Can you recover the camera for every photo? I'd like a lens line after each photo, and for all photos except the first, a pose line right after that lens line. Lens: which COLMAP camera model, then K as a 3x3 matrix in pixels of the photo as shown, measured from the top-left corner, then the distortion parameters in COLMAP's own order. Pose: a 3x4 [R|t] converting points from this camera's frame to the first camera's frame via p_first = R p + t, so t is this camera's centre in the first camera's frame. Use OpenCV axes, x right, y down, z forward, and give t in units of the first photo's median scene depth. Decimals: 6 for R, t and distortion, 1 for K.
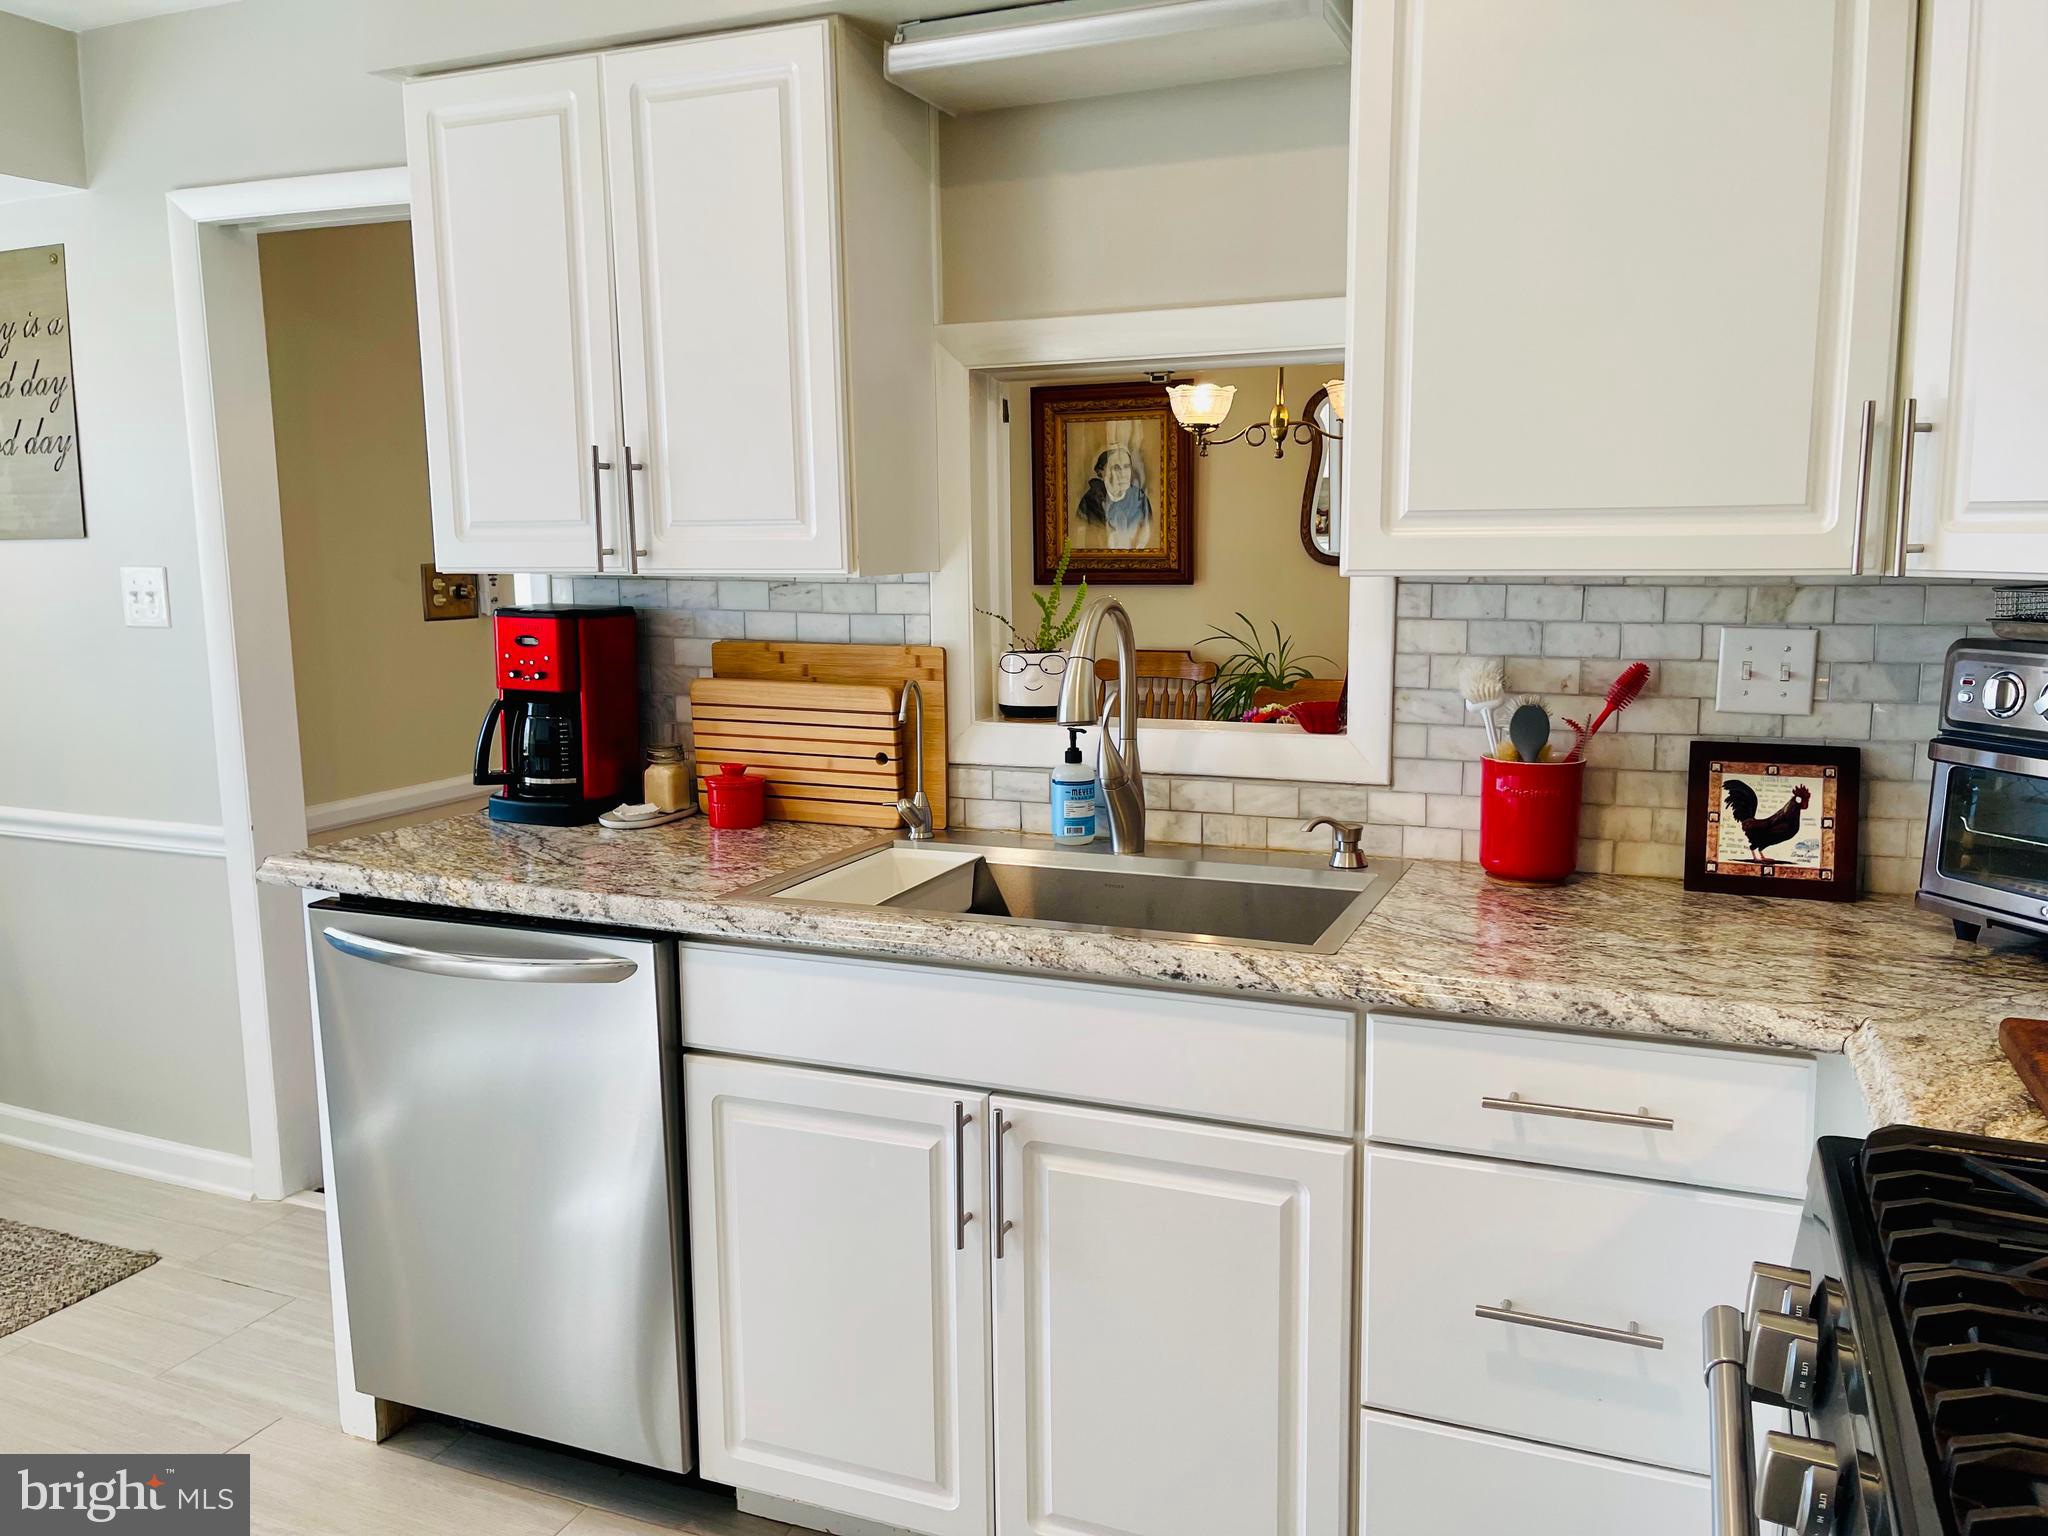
lens RADIAL K [[1556.8, 0, 1054.7], [0, 1556.8, 768.2], [0, 0, 1]] dist [0.085604, -0.127520]
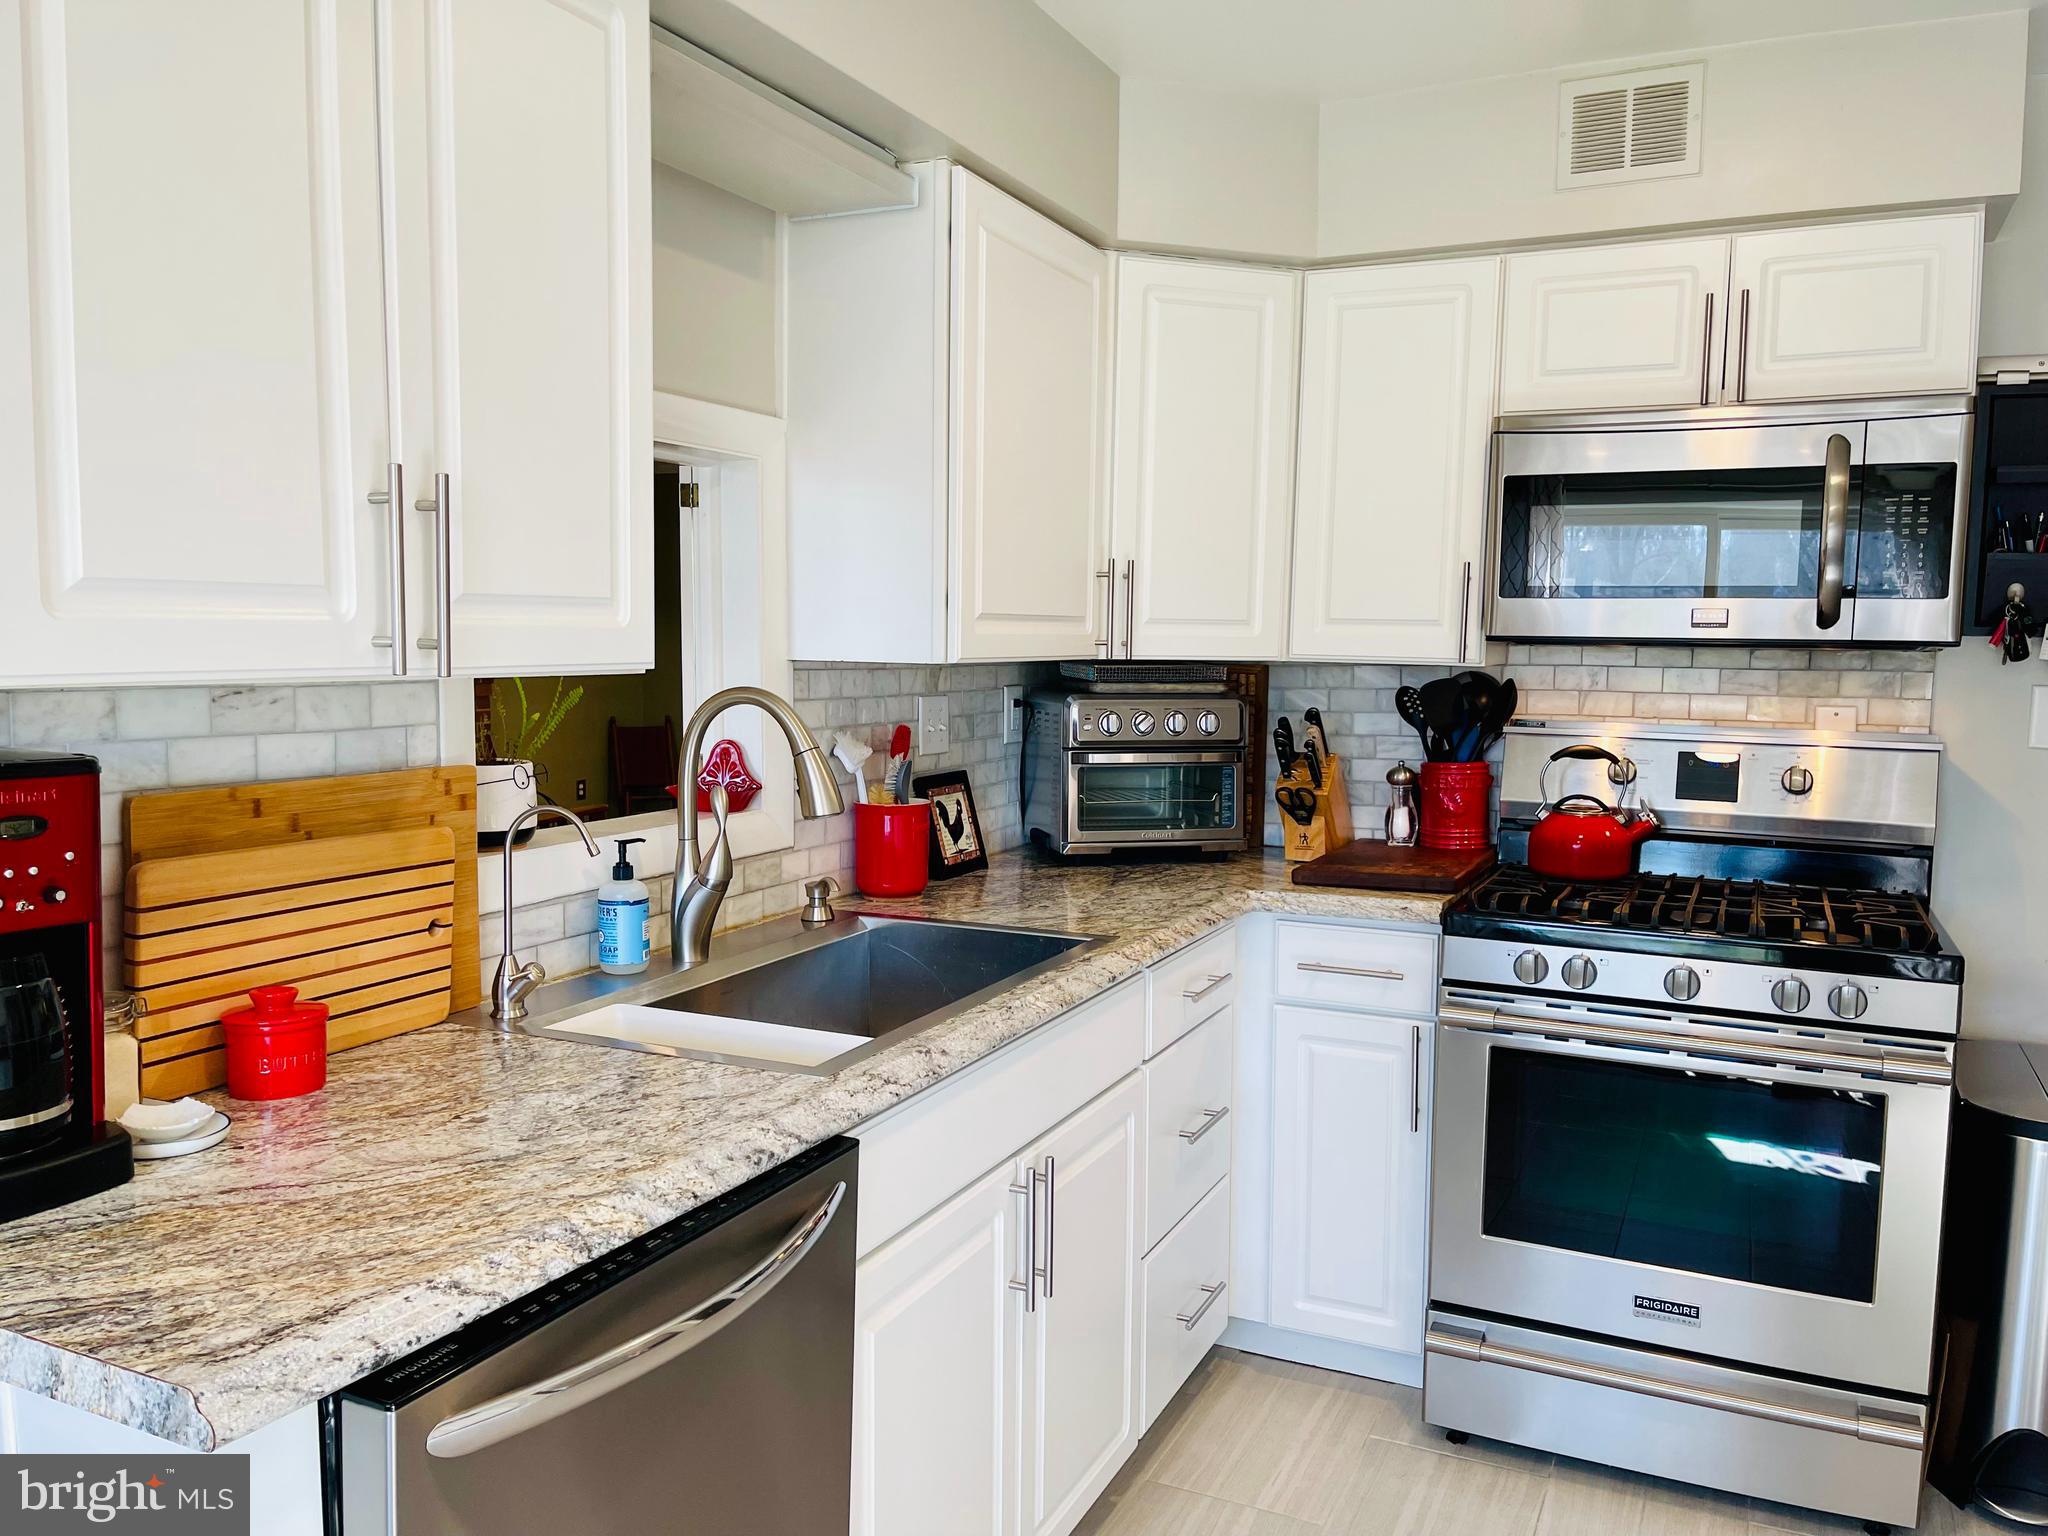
lens RADIAL K [[1556.8, 0, 1054.7], [0, 1556.8, 768.2], [0, 0, 1]] dist [0.085604, -0.127520]
pose [[0.034809, -0.082537, 0.995980, -0.800026], [0.126419, 0.988942, 0.077535, -0.096574], [-0.991366, 0.123212, 0.044858, 0.663778]]
